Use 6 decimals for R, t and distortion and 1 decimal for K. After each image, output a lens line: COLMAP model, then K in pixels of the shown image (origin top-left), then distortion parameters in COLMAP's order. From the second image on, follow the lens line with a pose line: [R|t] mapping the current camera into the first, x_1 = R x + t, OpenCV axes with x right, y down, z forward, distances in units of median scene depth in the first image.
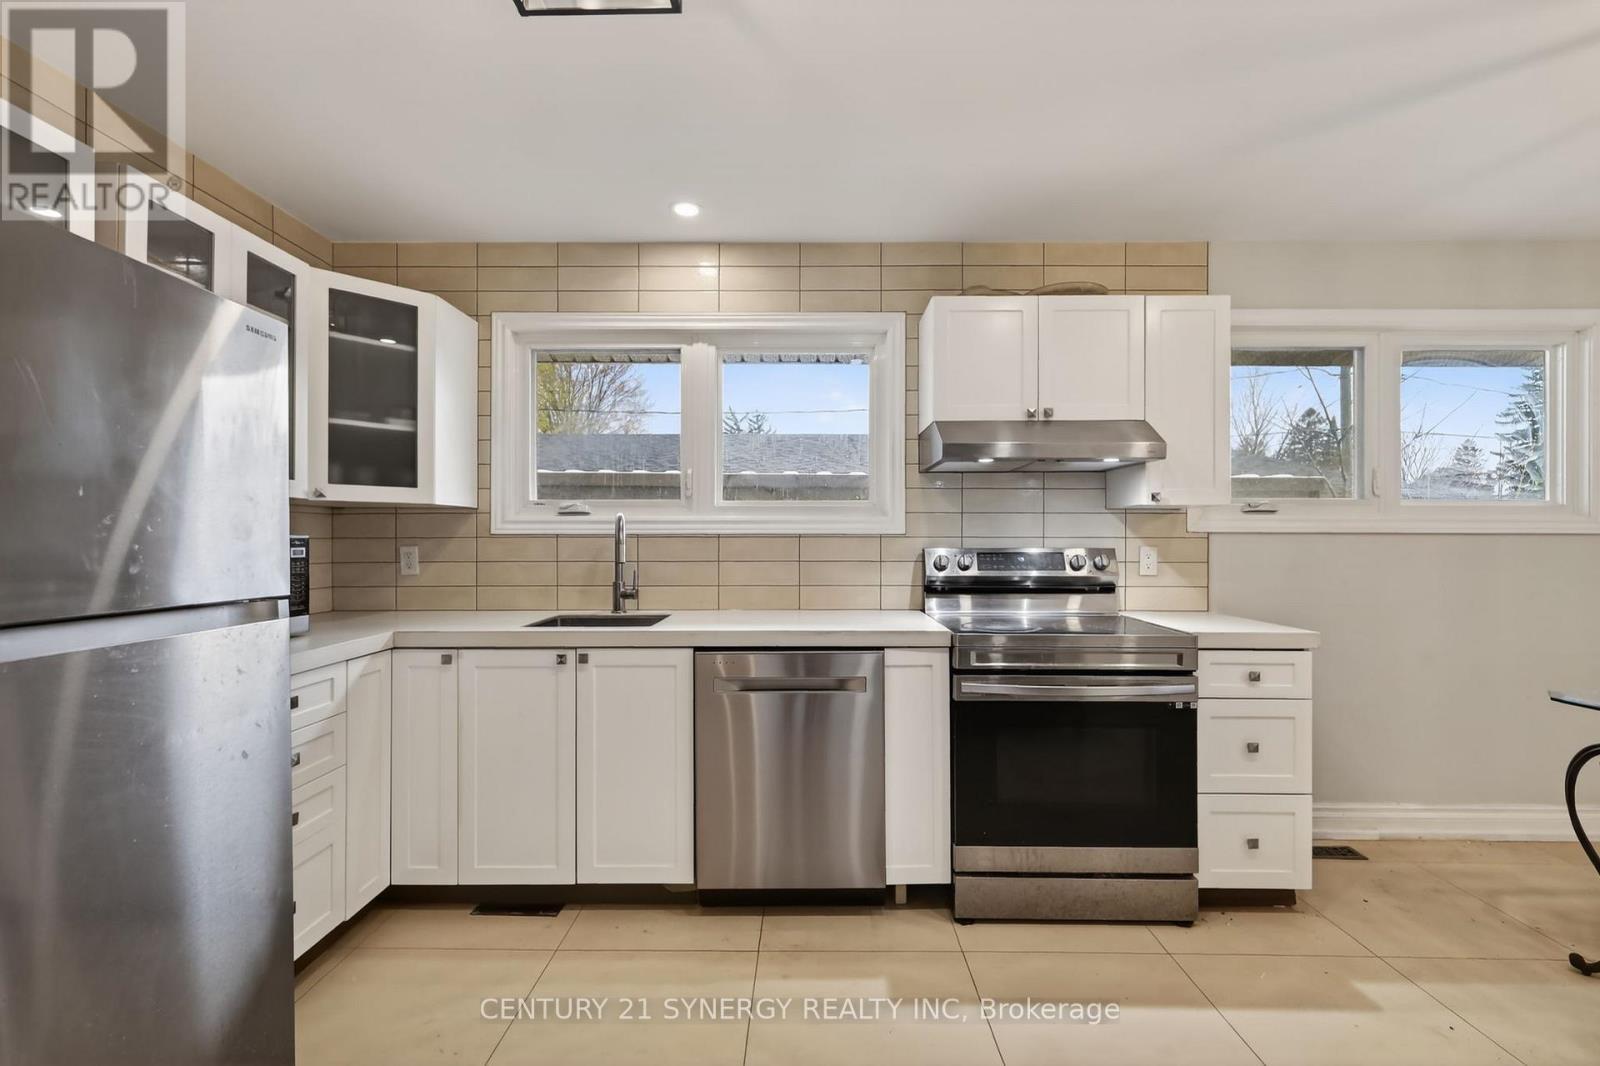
lens RADIAL K [[701.5, 0, 799.8], [0, 701.5, 536.8], [0, 0, 1]] dist [0.010719, 0.000050]
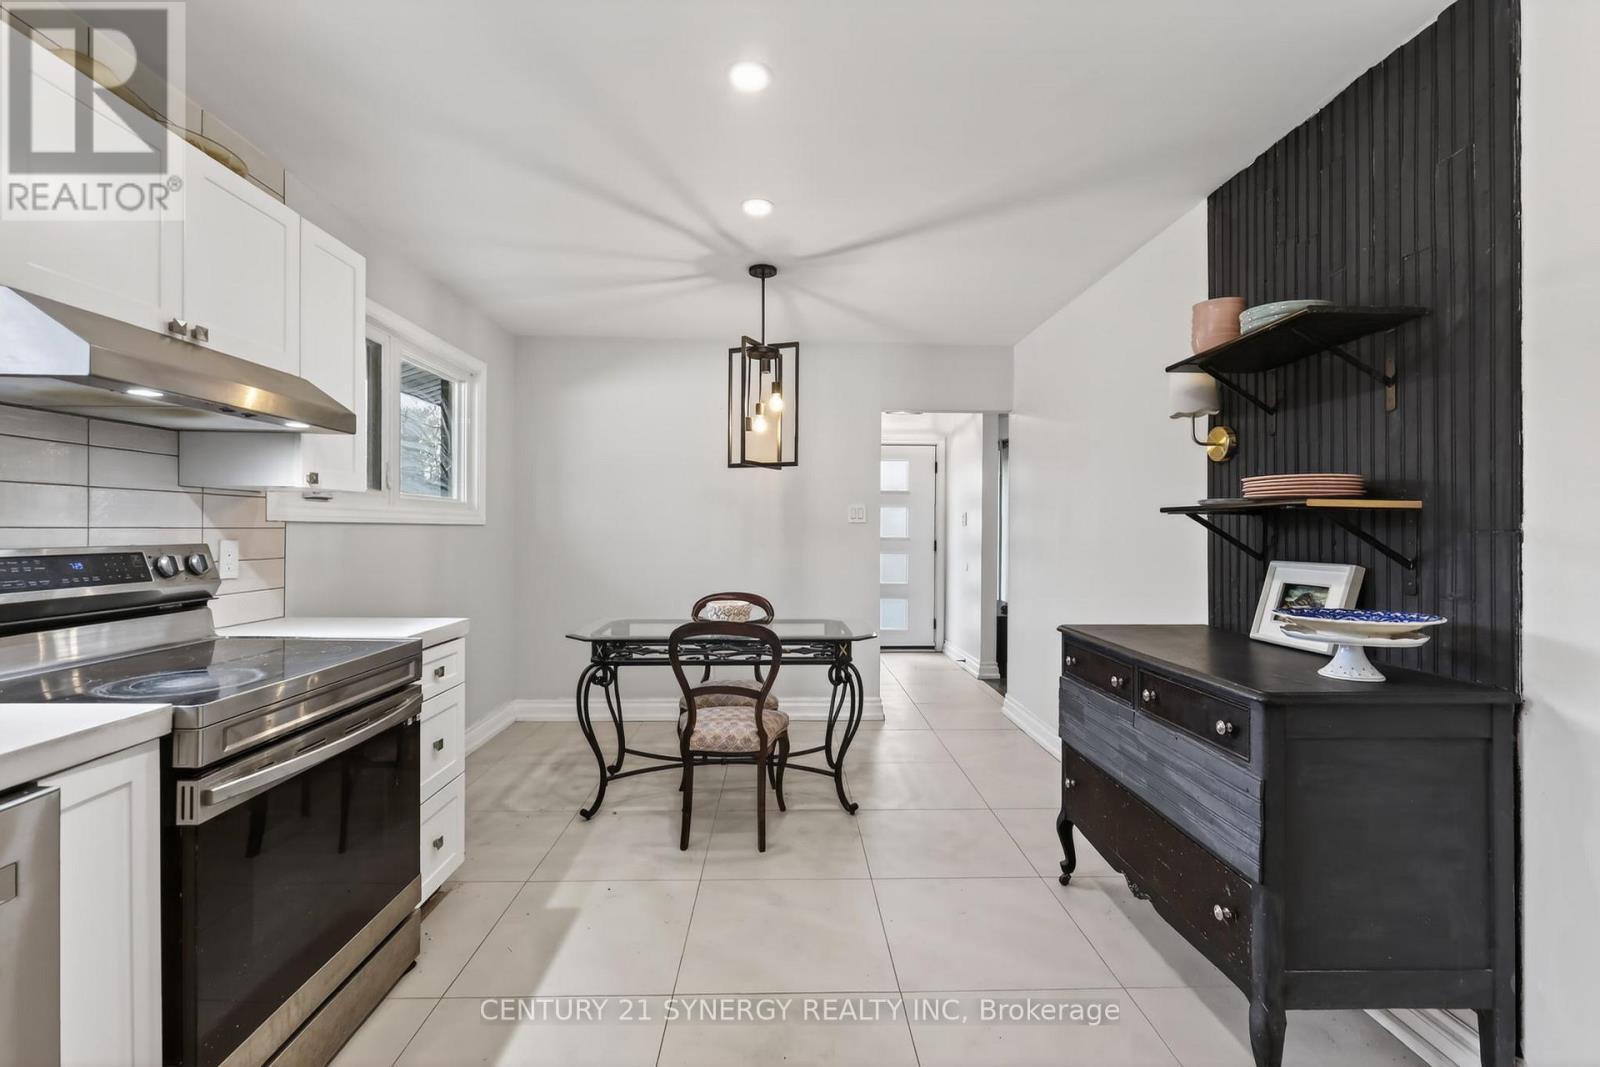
lens RADIAL K [[701.5, 0, 810.7], [0, 701.5, 529.0], [0, 0, 1]] dist [0.010719, 0.000050]
pose [[-0.047434, -0.003282, 0.998869, -0.321699], [-0.011028, 0.999935, 0.002762, -0.007360], [-0.998814, -0.010884, -0.047467, 0.485552]]
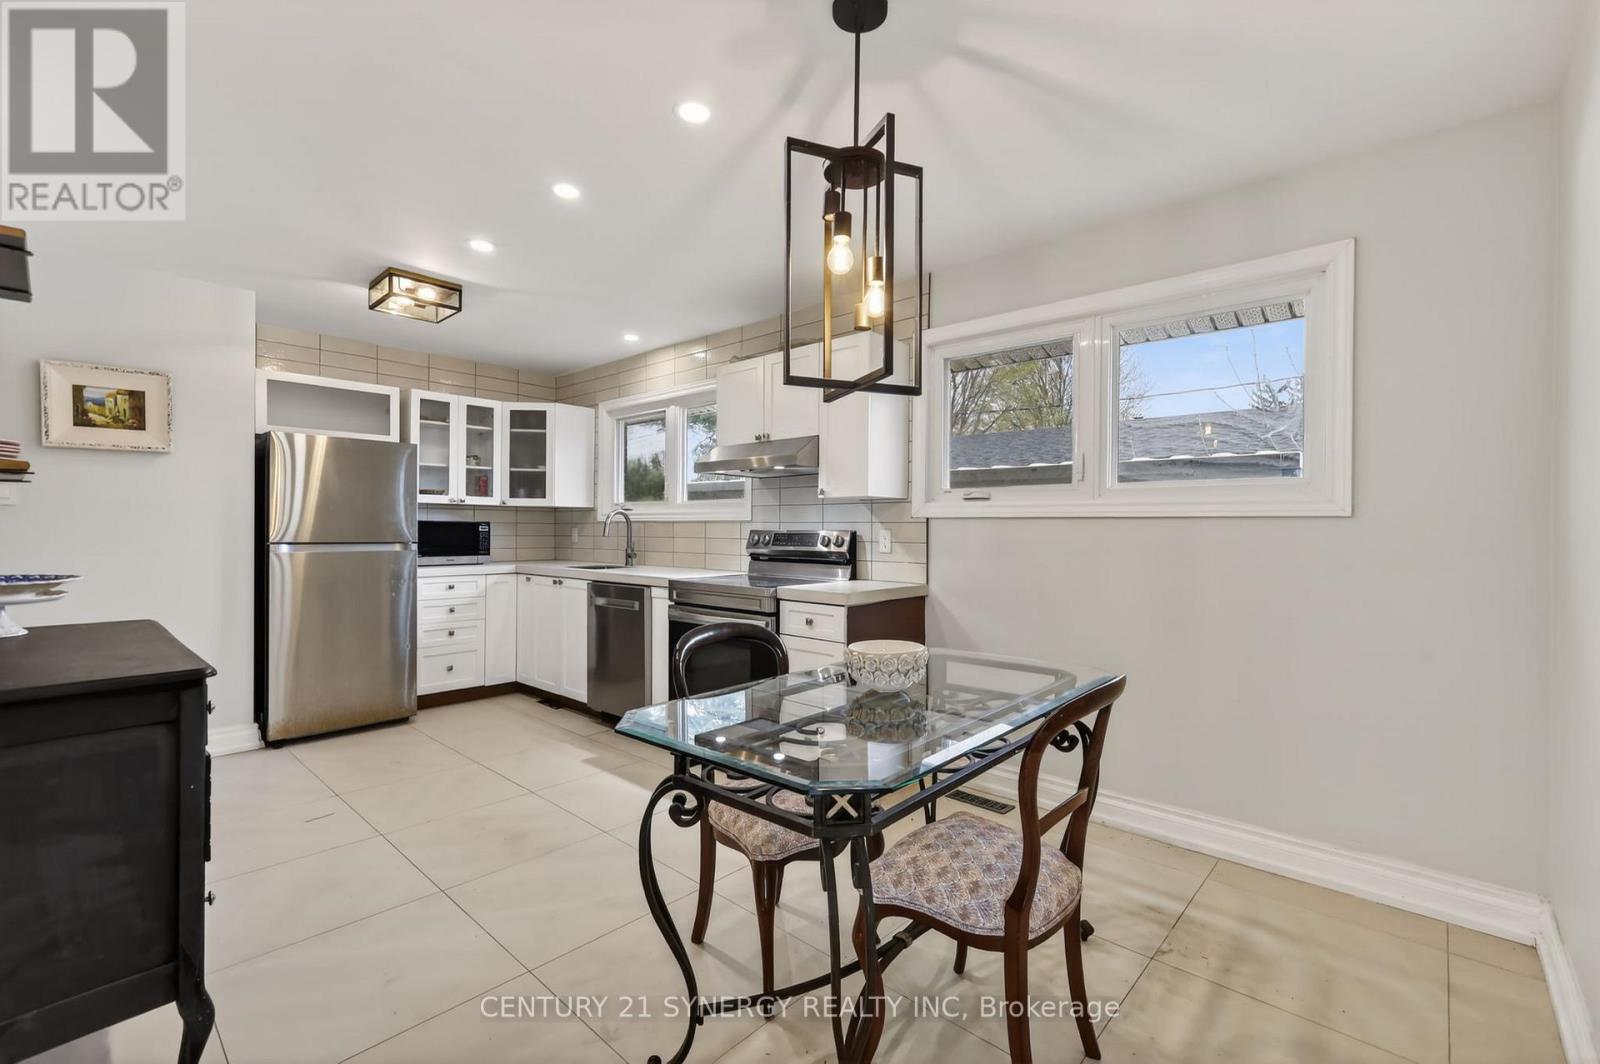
lens RADIAL K [[701.5, 0, 808.8], [0, 701.5, 530.8], [0, 0, 1]] dist [0.010719, 0.000050]
pose [[0.746341, 0.005952, -0.665538, 1.405412], [-0.004191, 0.999982, 0.004243, 0.013078], [0.665551, -0.000377, 0.746352, -0.021218]]
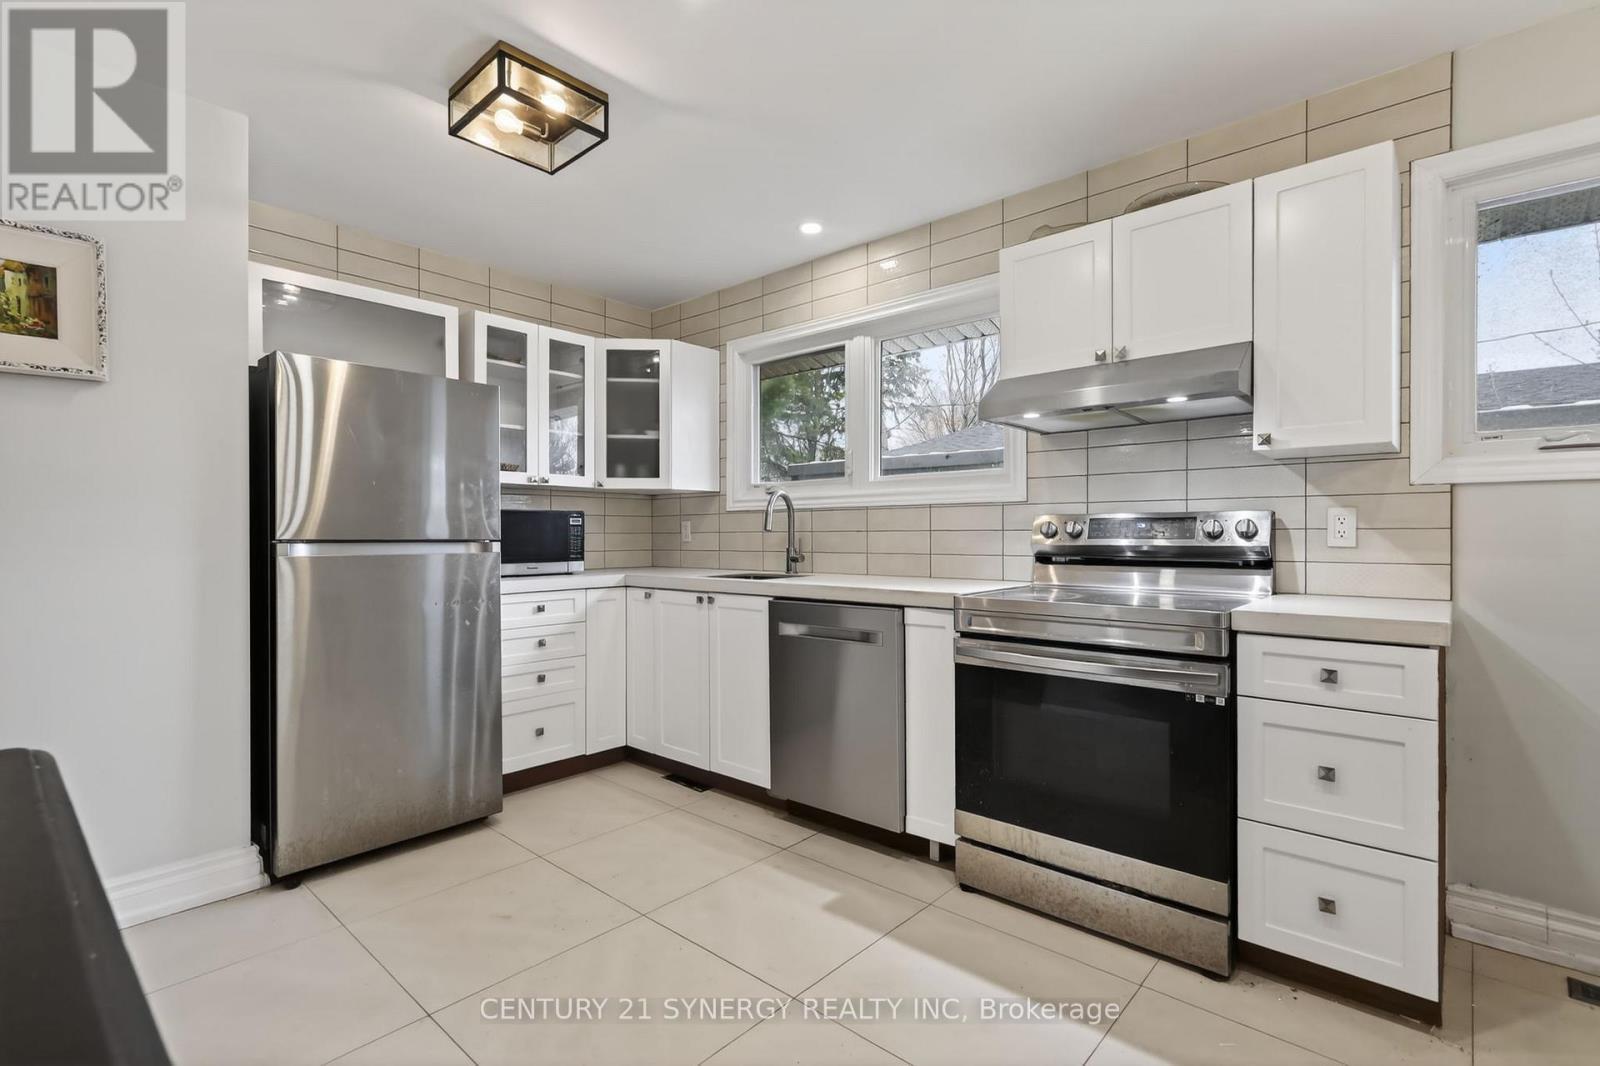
lens RADIAL K [[739.5, 0, 811.0], [0, 739.5, 535.9], [0, 0, 1]] dist [0.010034, -0.000646]
pose [[0.757651, -0.000896, -0.652659, 0.668014], [0.004356, 0.999984, 0.003684, 0.043817], [0.652645, -0.005634, 0.757643, 0.066862]]
